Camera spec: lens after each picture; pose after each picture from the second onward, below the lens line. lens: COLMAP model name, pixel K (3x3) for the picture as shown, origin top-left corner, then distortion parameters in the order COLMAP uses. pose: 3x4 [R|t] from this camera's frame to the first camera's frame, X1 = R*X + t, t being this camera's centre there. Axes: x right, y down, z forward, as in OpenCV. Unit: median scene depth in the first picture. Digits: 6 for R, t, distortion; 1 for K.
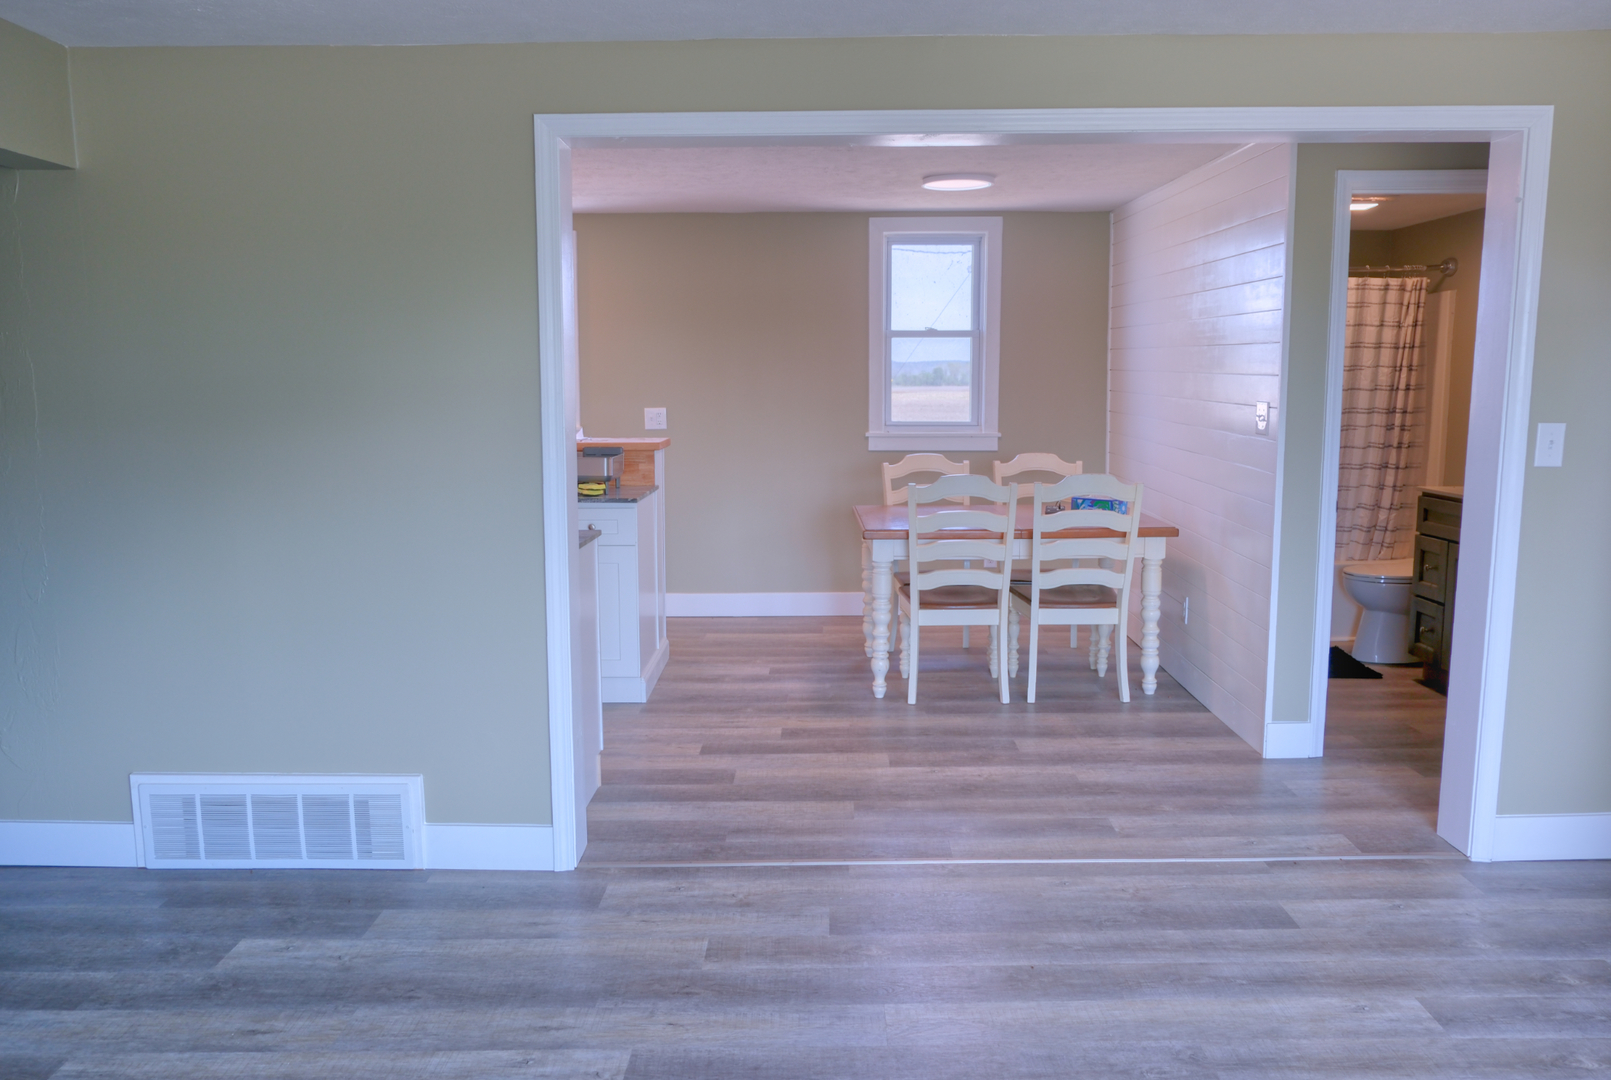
lens RADIAL K [[1241.6, 0, 801.0], [0, 1241.6, 547.9], [0, 0, 1]] dist [-0.037137, 0.026245]
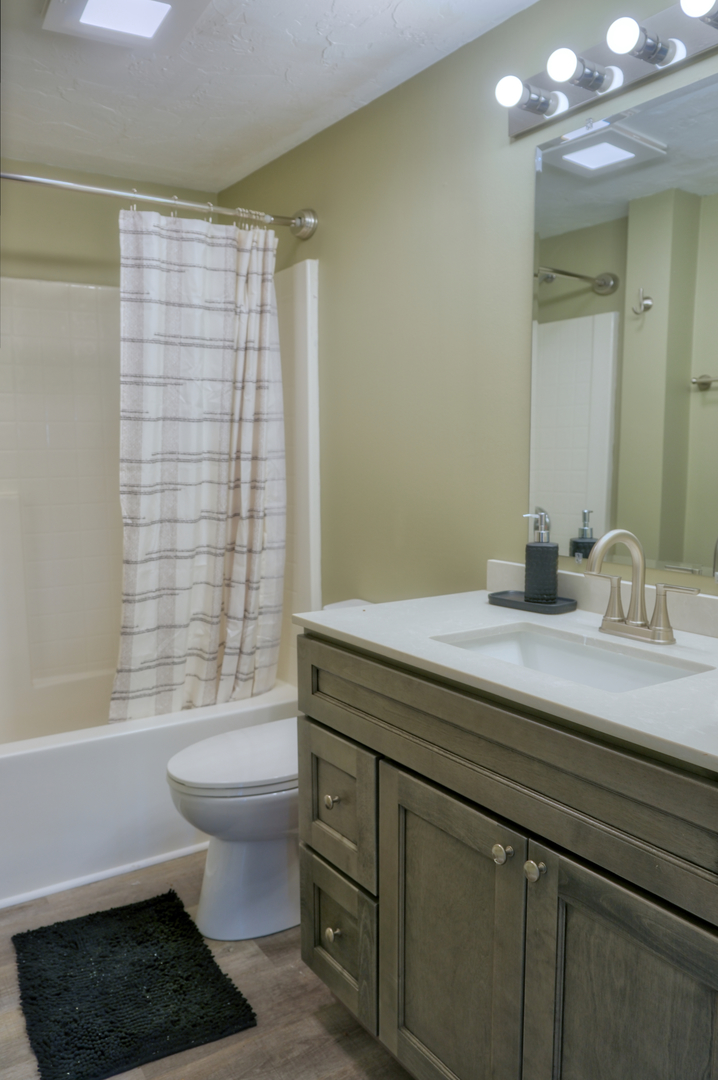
lens RADIAL K [[832.3, 0, 359.1], [0, 832.3, 542.9], [0, 0, 1]] dist [-0.037137, 0.026245]
pose [[0.833492, -0.054499, 0.549837, 0.335937], [0.073922, 0.997176, -0.013219, -0.068302], [-0.547564, 0.051663, 0.835168, 0.694887]]
